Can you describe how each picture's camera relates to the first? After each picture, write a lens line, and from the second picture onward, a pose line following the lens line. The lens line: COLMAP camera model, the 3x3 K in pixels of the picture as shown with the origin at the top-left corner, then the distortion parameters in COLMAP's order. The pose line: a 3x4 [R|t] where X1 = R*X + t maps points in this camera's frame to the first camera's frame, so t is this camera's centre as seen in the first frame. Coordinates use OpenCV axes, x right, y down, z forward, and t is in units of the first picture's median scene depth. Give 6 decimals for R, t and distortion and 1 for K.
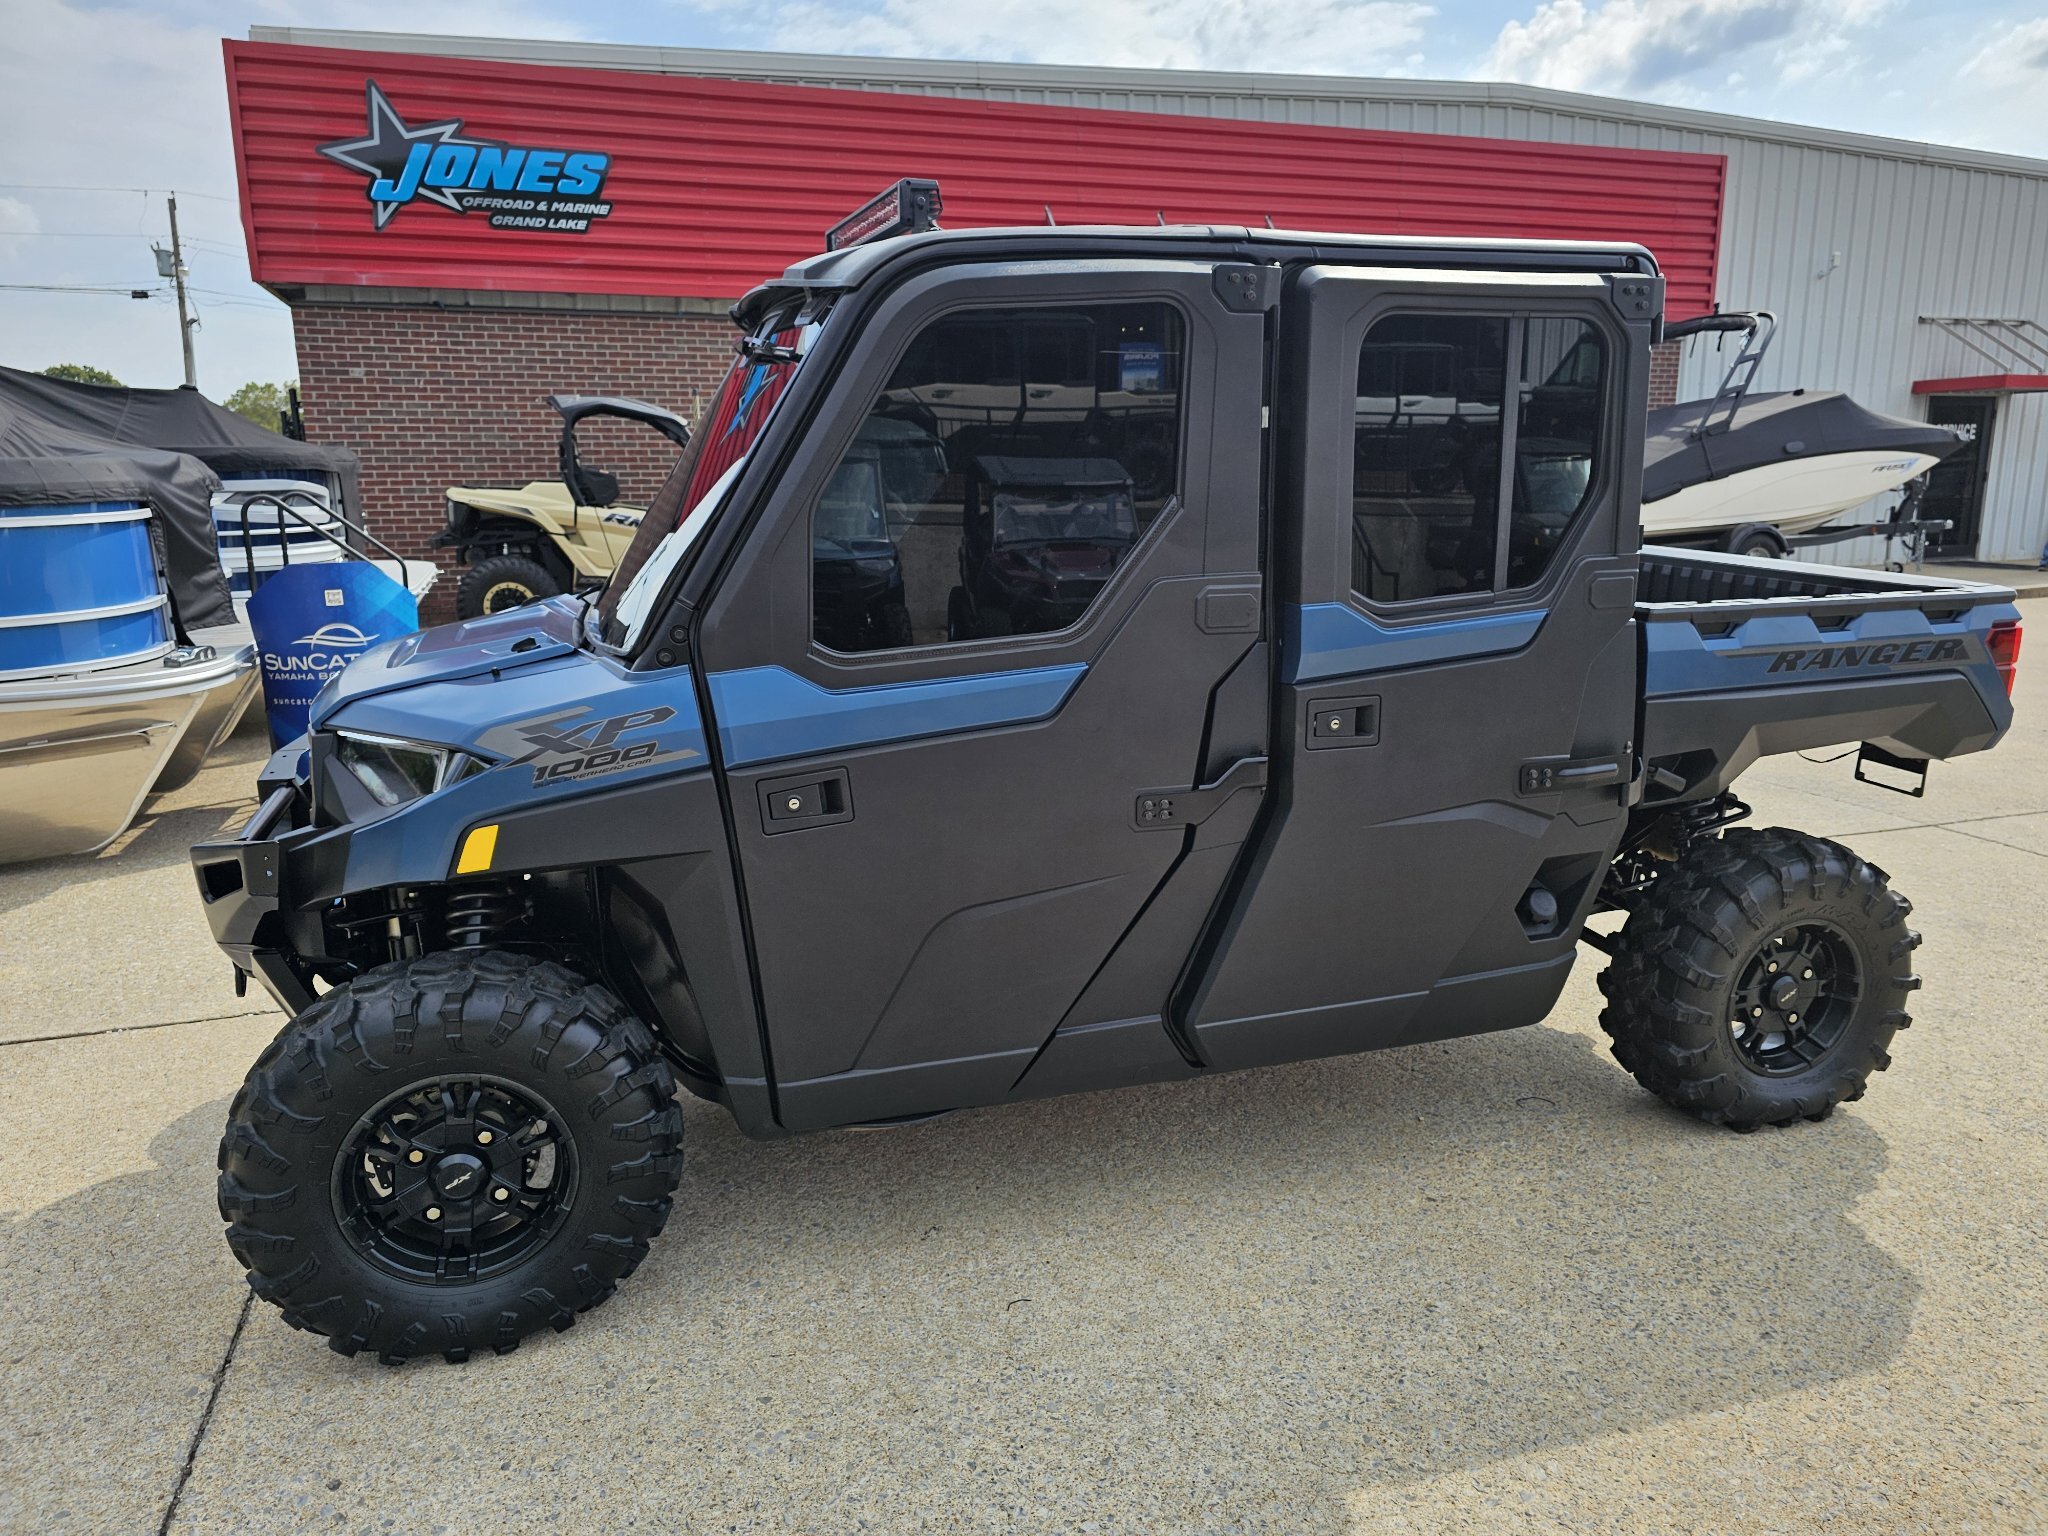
lens RADIAL K [[1391.3, 0, 1033.1], [0, 1391.3, 766.4], [0, 0, 1]] dist [0.020966, -0.008660]
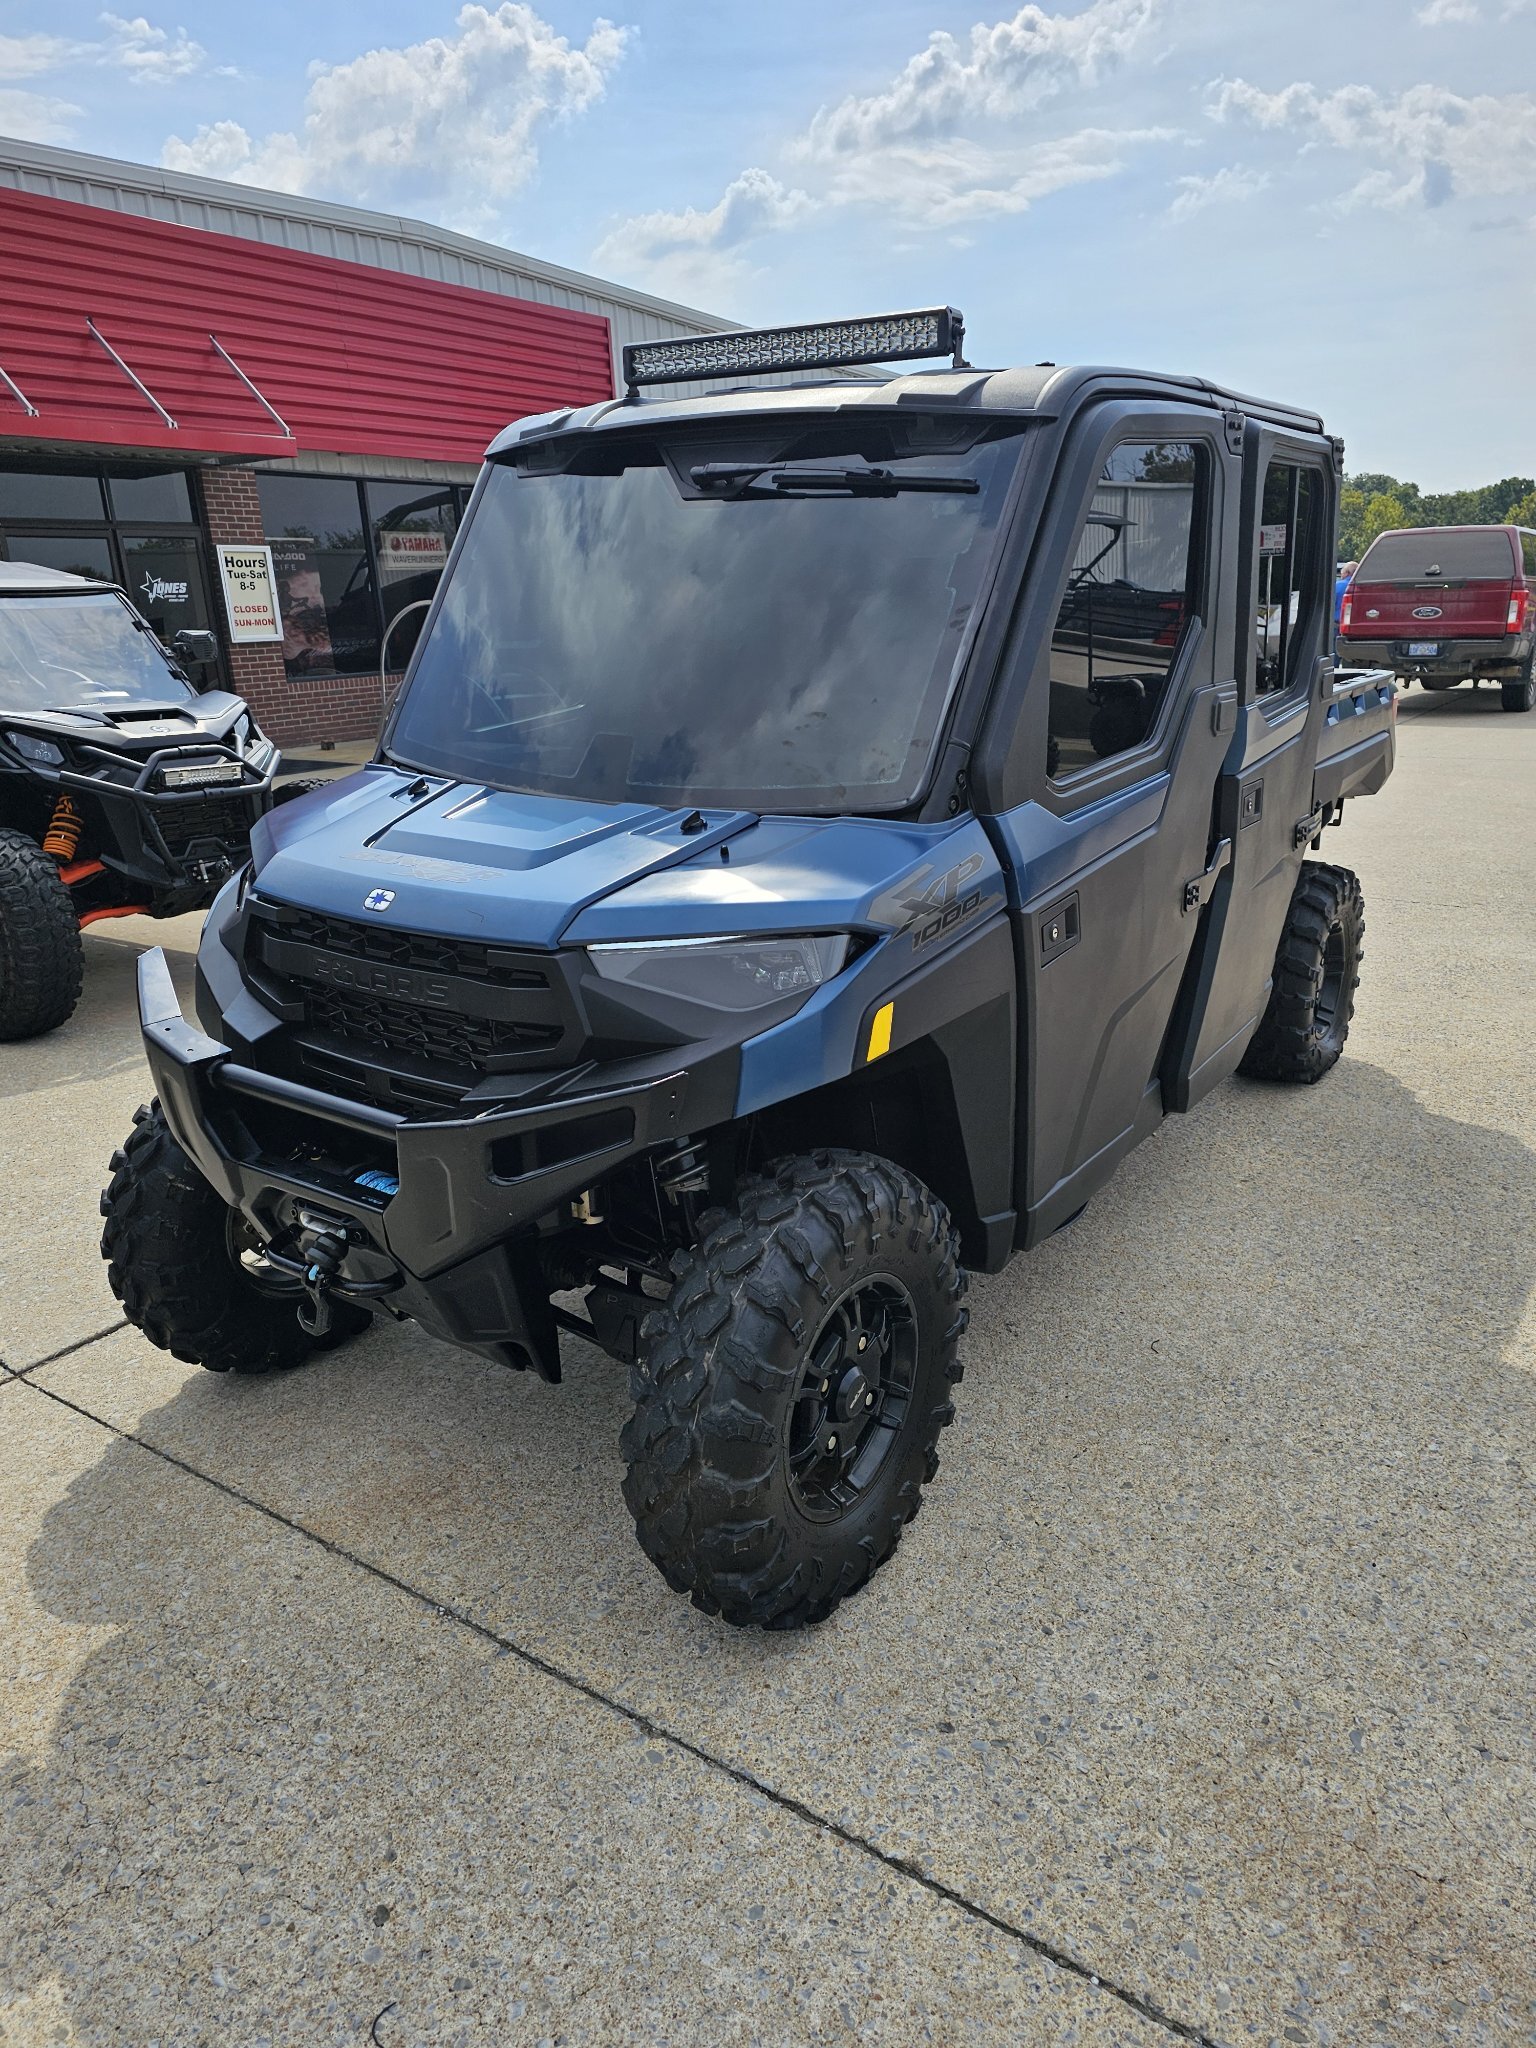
lens RADIAL K [[1391.3, 0, 771.3], [0, 1391.3, 1010.6], [0, 0, 1]] dist [0.020966, -0.008660]
pose [[0.785906, -0.196066, 0.586438, -0.165037], [0.158301, 0.980589, 0.115699, -0.012048], [-0.597739, 0.001905, 0.801688, 0.052341]]
